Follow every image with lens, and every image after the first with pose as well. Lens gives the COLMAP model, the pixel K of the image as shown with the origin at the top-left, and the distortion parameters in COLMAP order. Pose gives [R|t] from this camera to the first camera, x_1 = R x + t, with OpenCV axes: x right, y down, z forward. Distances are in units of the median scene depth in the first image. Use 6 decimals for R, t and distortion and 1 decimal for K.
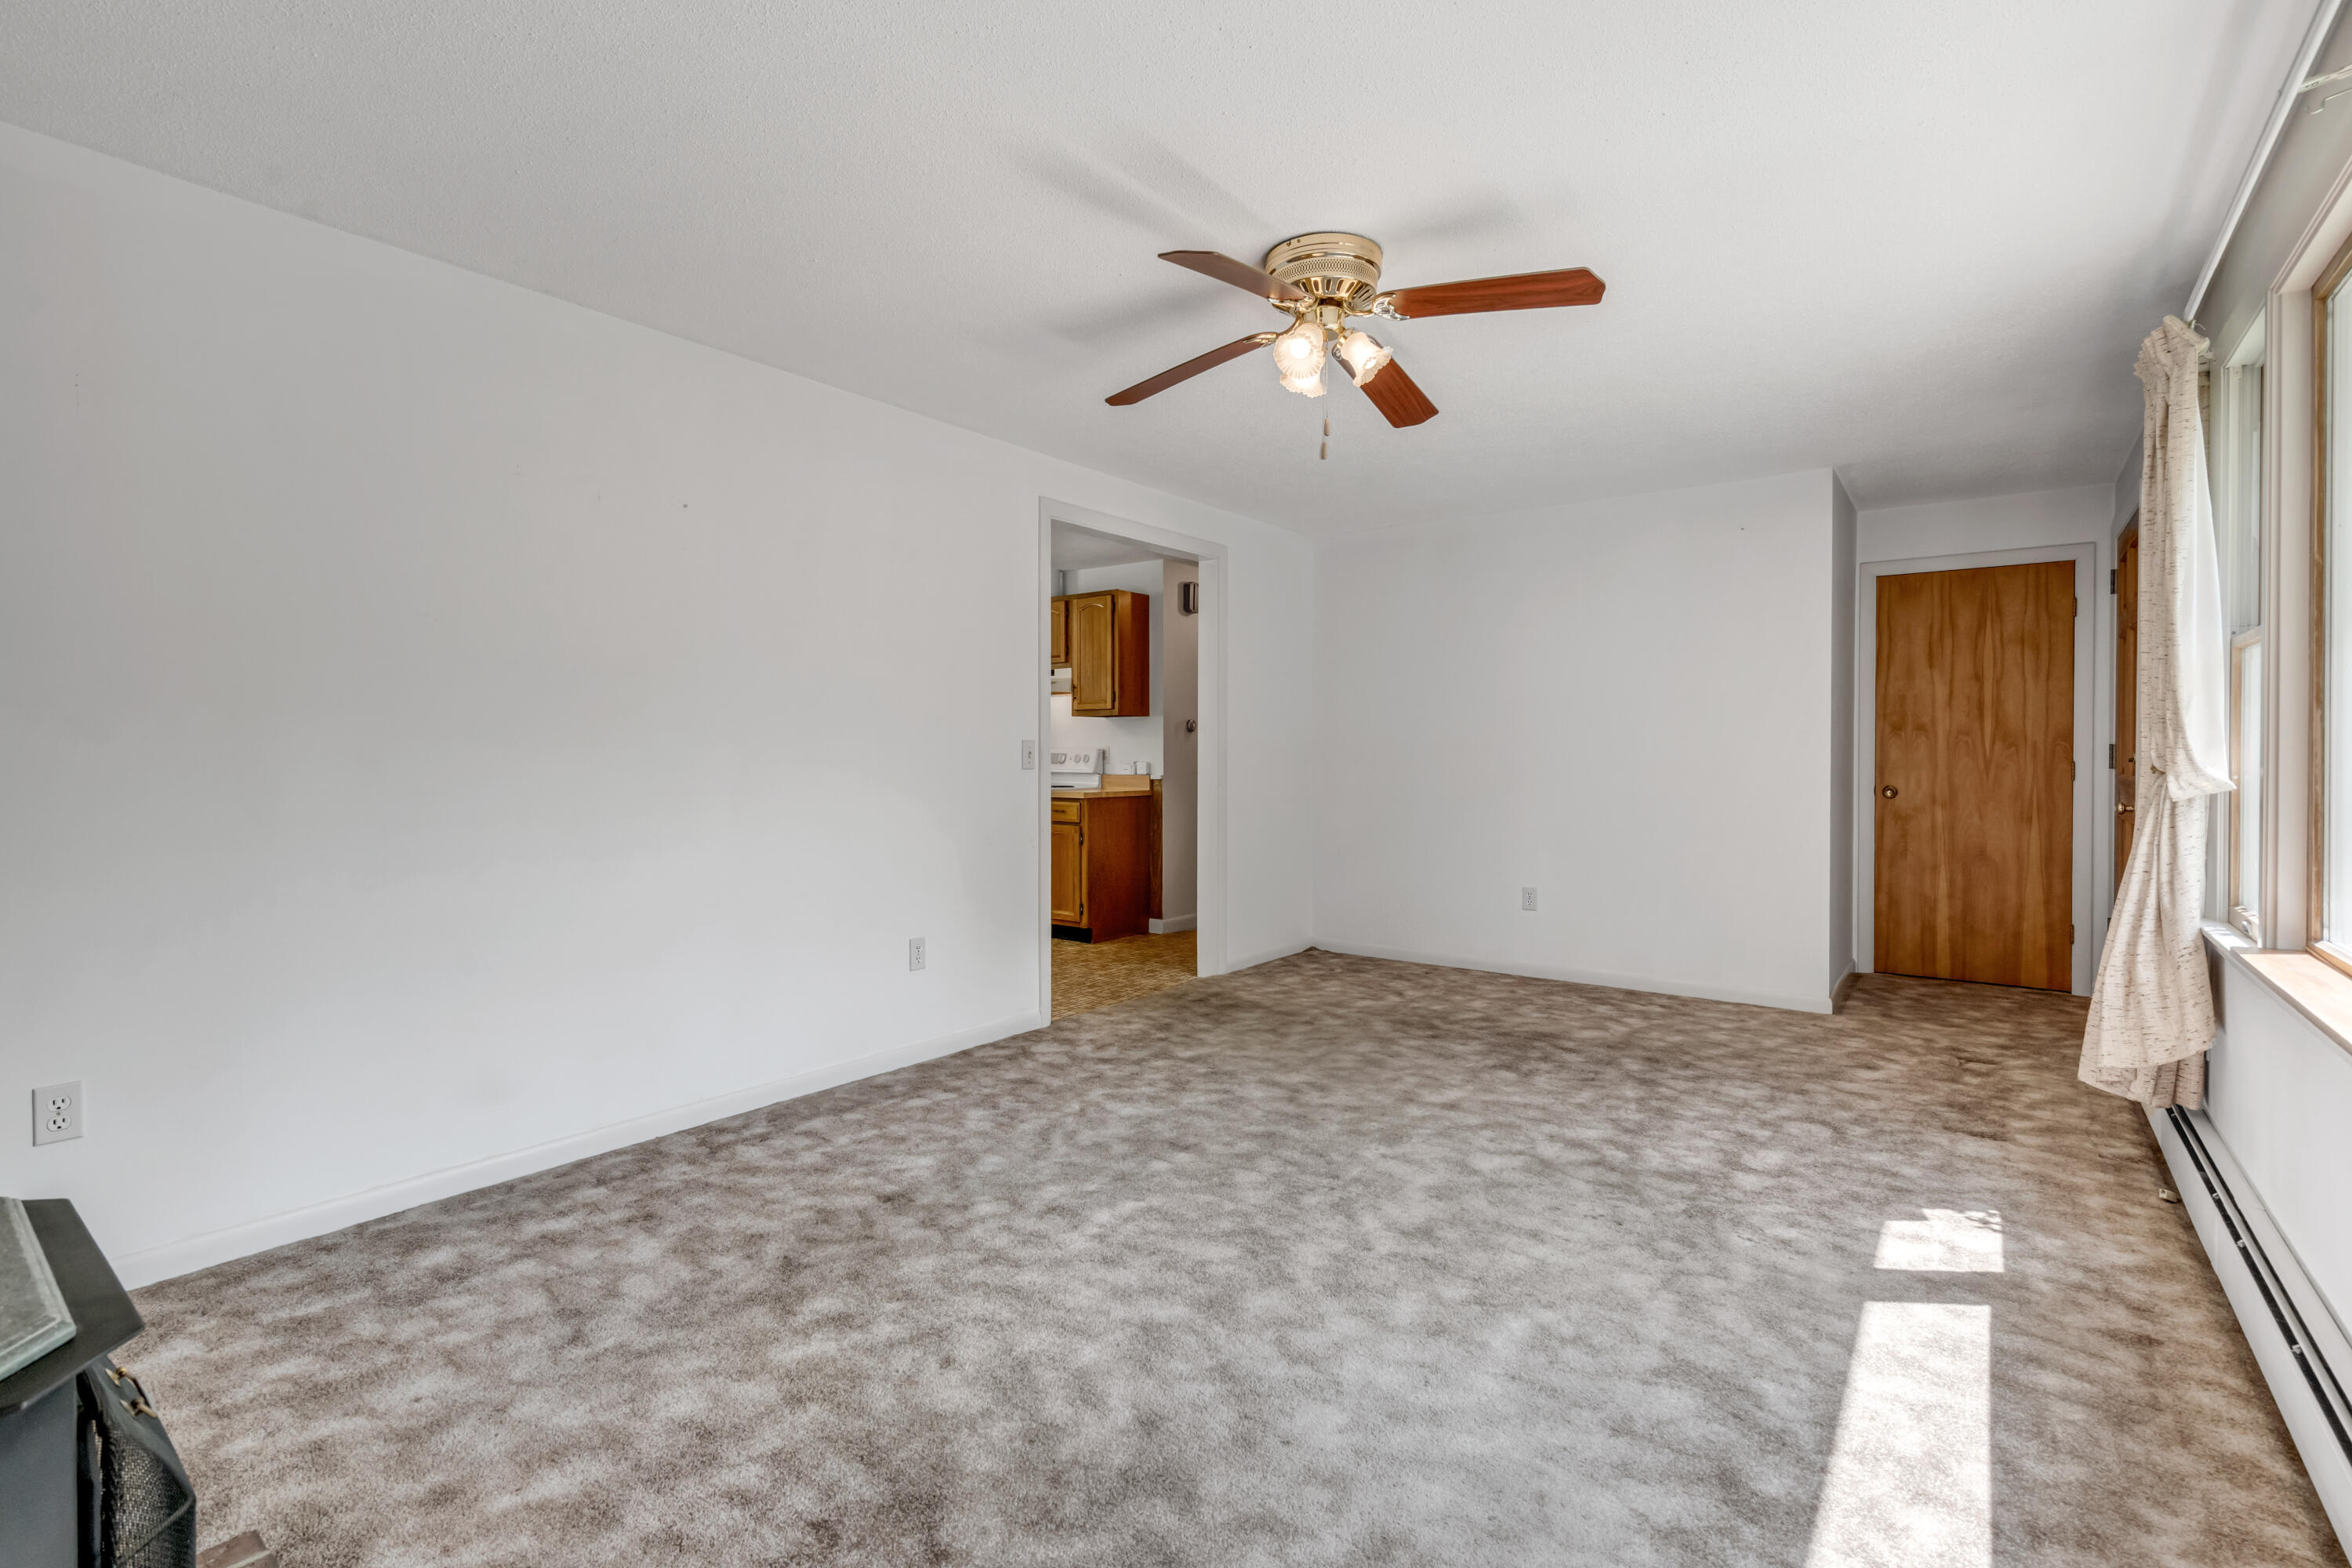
lens RADIAL K [[1054.9, 0, 1169.1], [0, 1054.9, 762.6], [0, 0, 1]] dist [-0.005507, 0.002428]
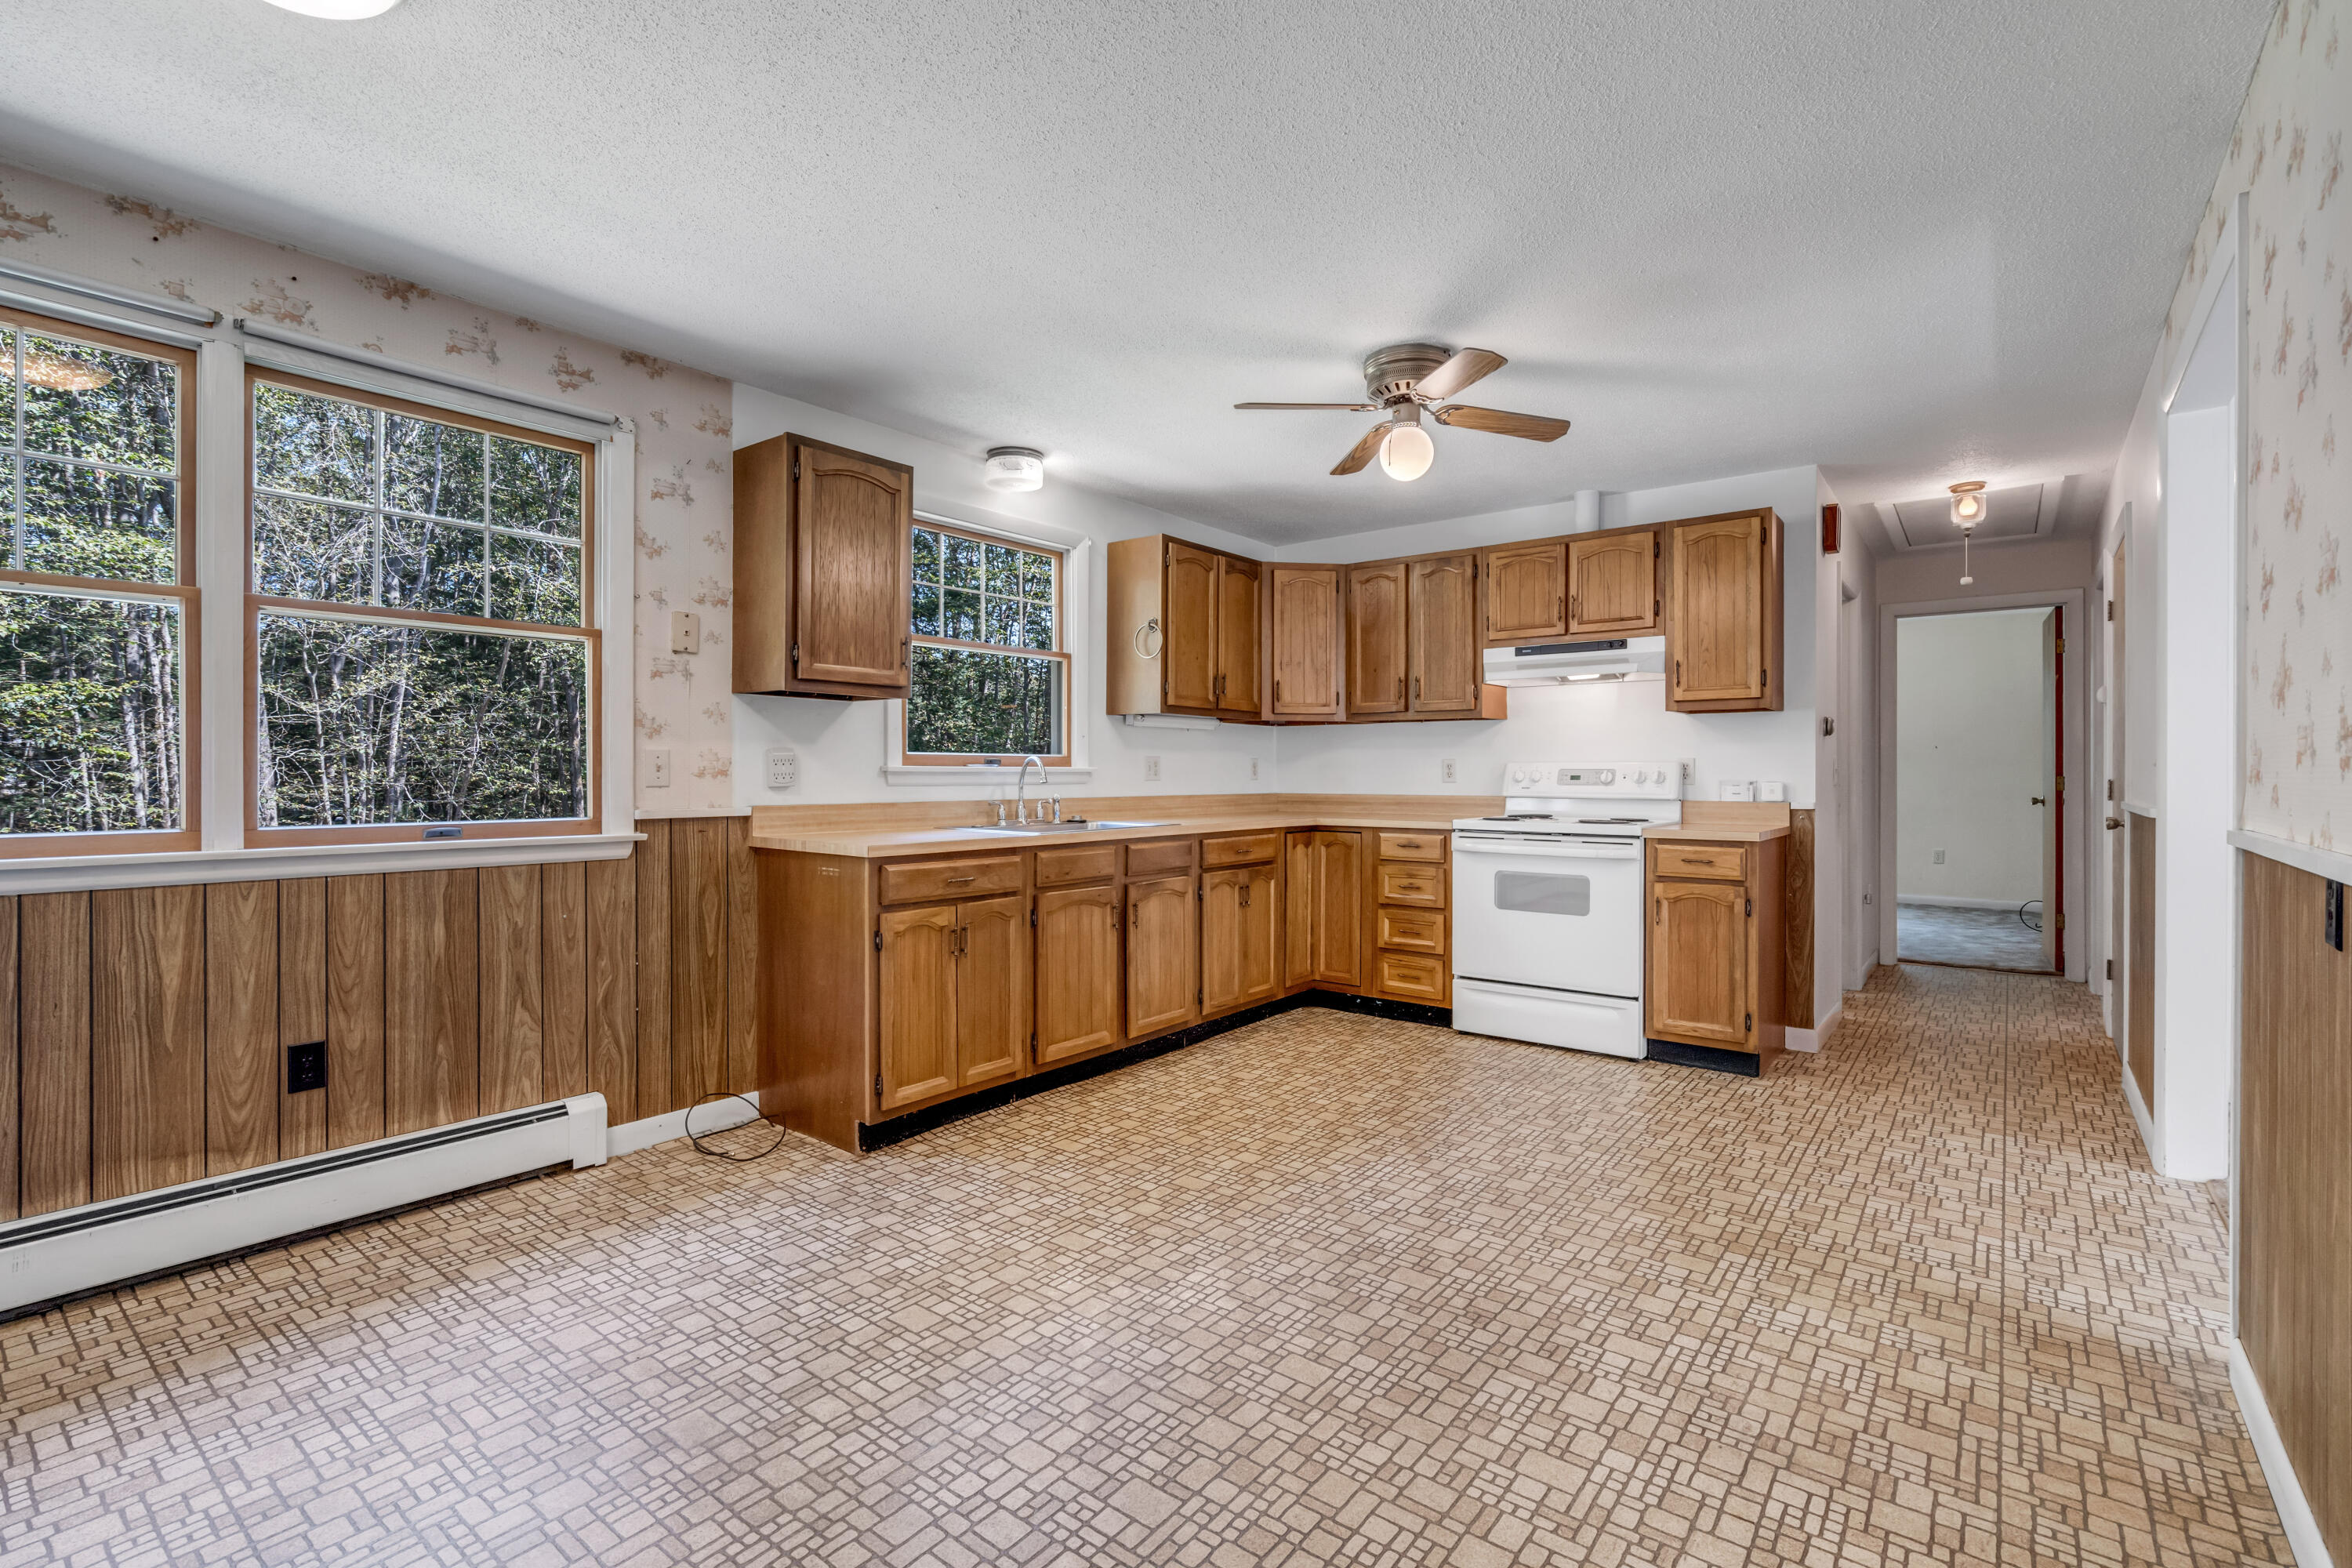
lens RADIAL K [[1054.9, 0, 1169.3], [0, 1054.9, 778.6], [0, 0, 1]] dist [-0.005507, 0.002428]
pose [[0.999821, -0.000019, -0.018918, -0.380443], [-0.000119, 0.999973, -0.007298, 0.001751], [0.018917, 0.007299, 0.999794, 0.355021]]
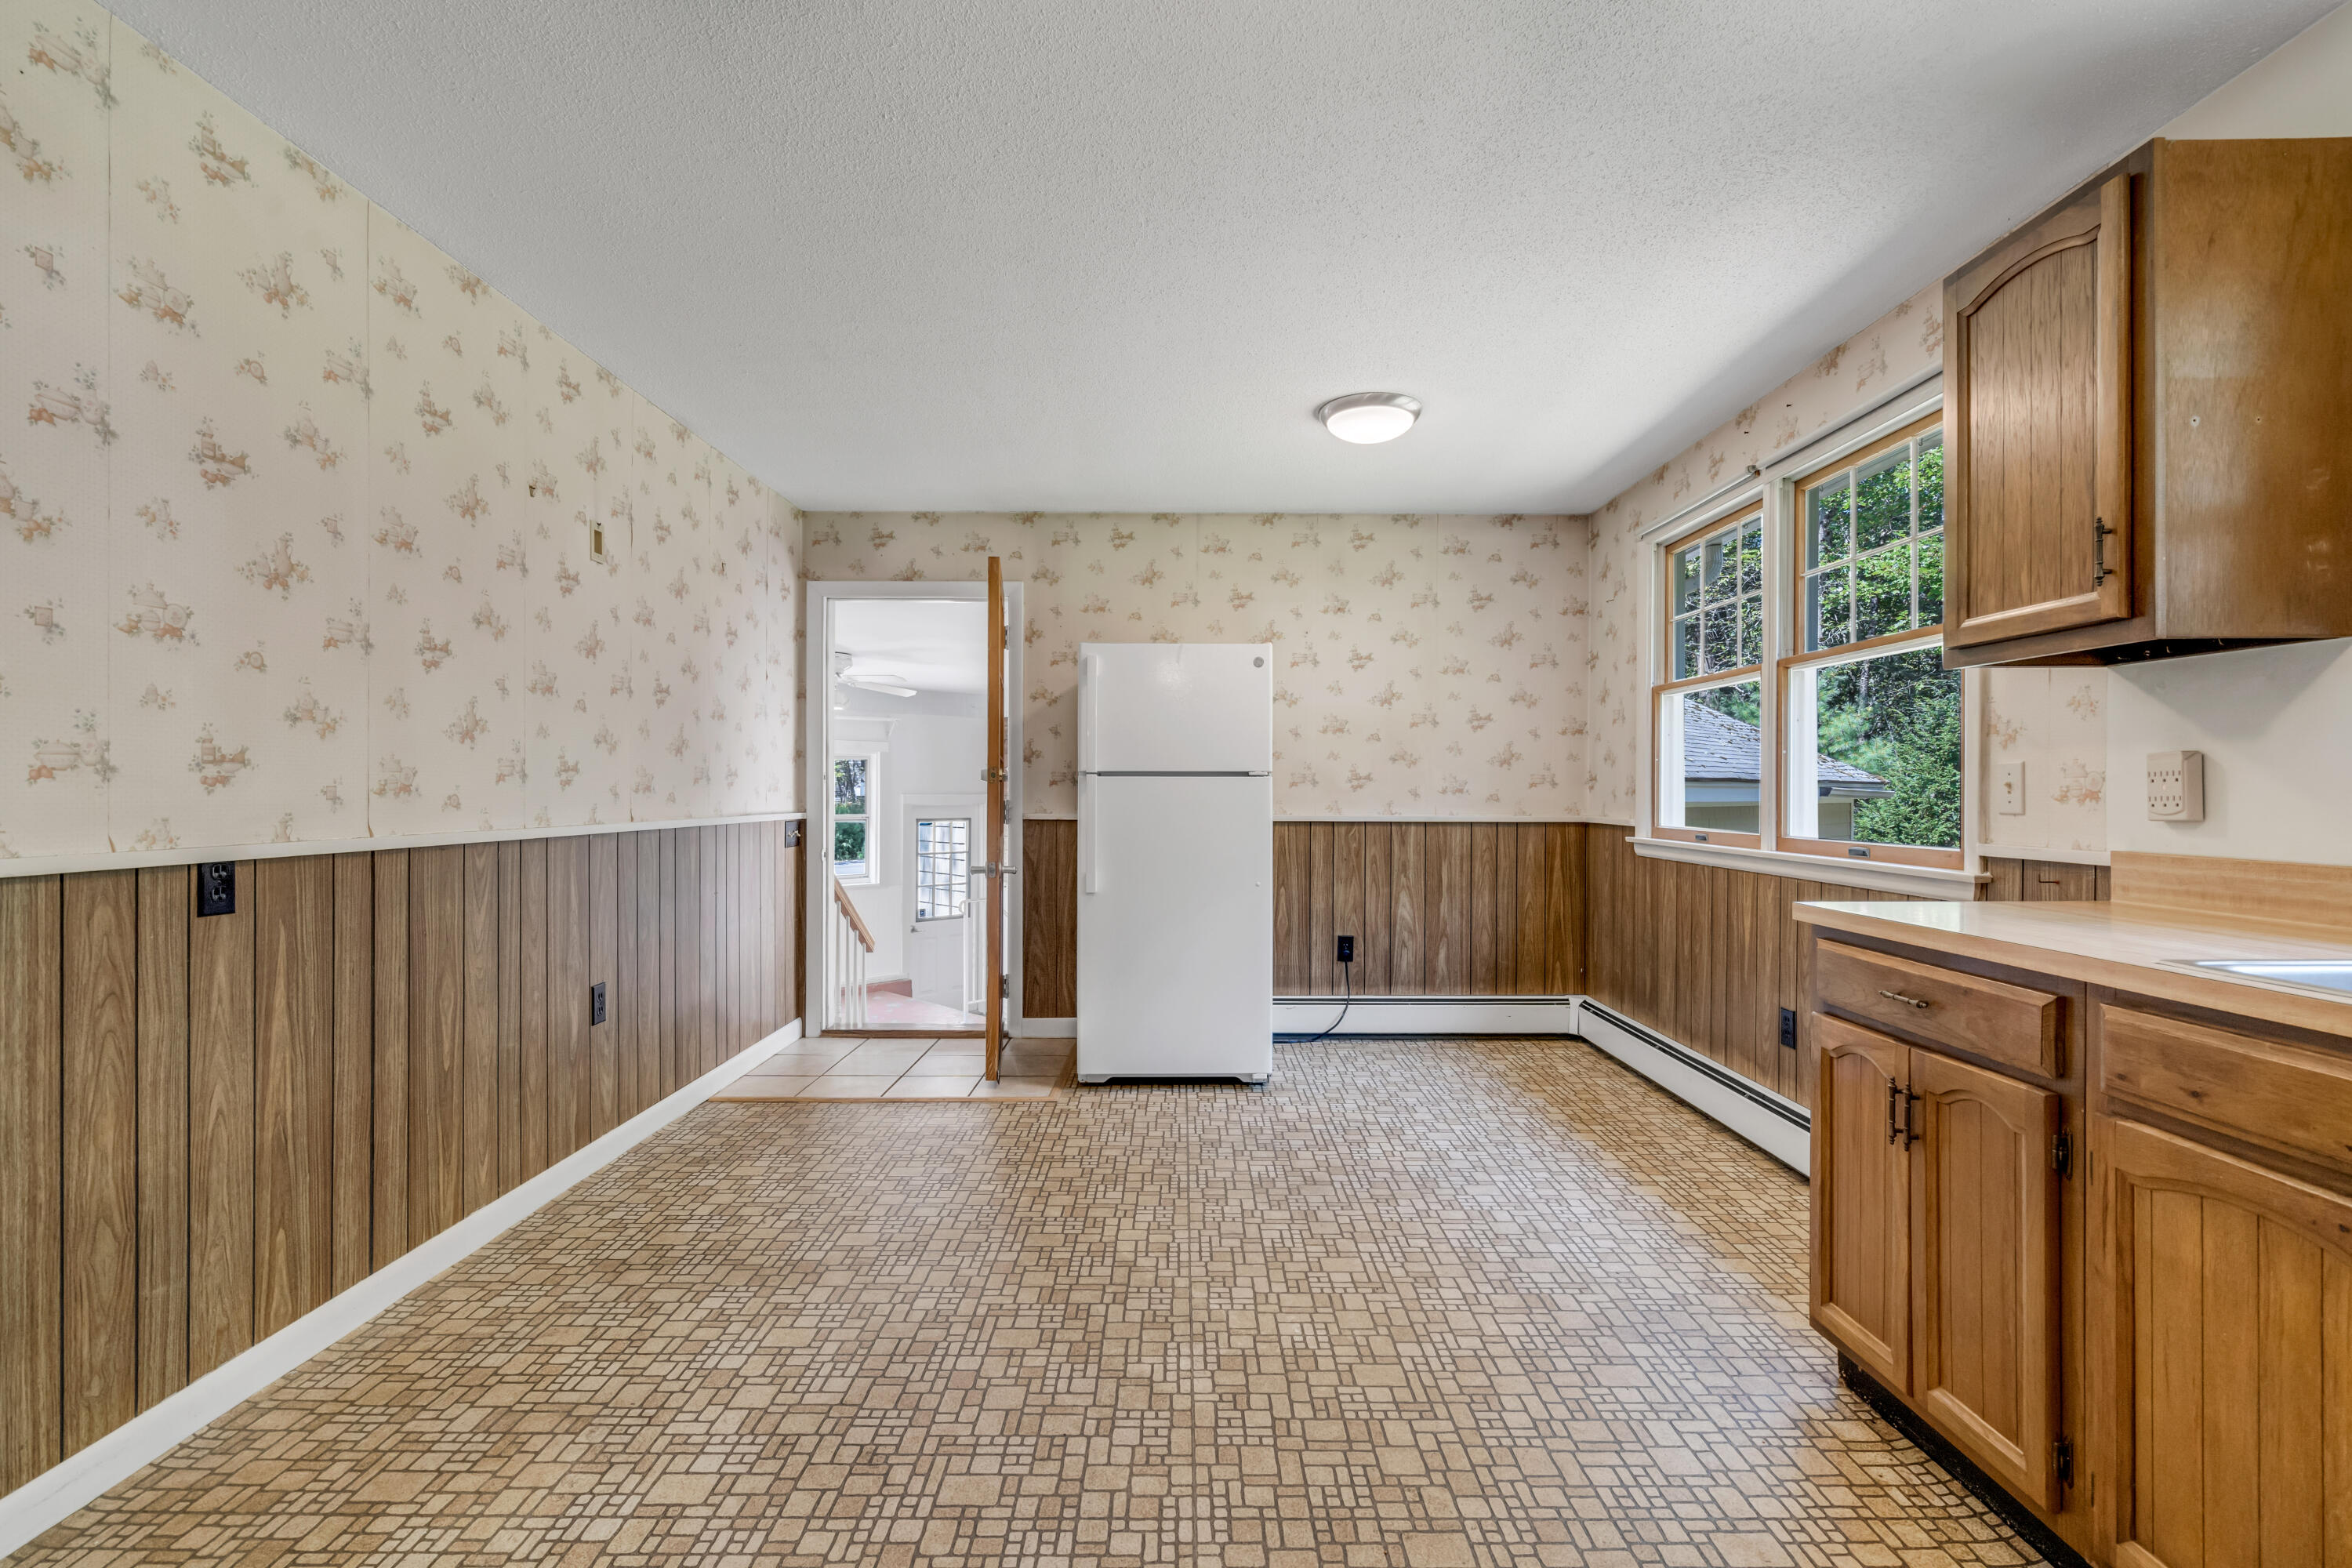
lens RADIAL K [[1054.9, 0, 1186.0], [0, 1054.9, 793.8], [0, 0, 1]] dist [-0.005507, 0.002428]
pose [[-0.790379, -0.002081, -0.612614, -0.191669], [-0.012285, 0.999847, 0.012453, -0.005726], [0.612495, 0.017369, -0.790284, 0.936583]]
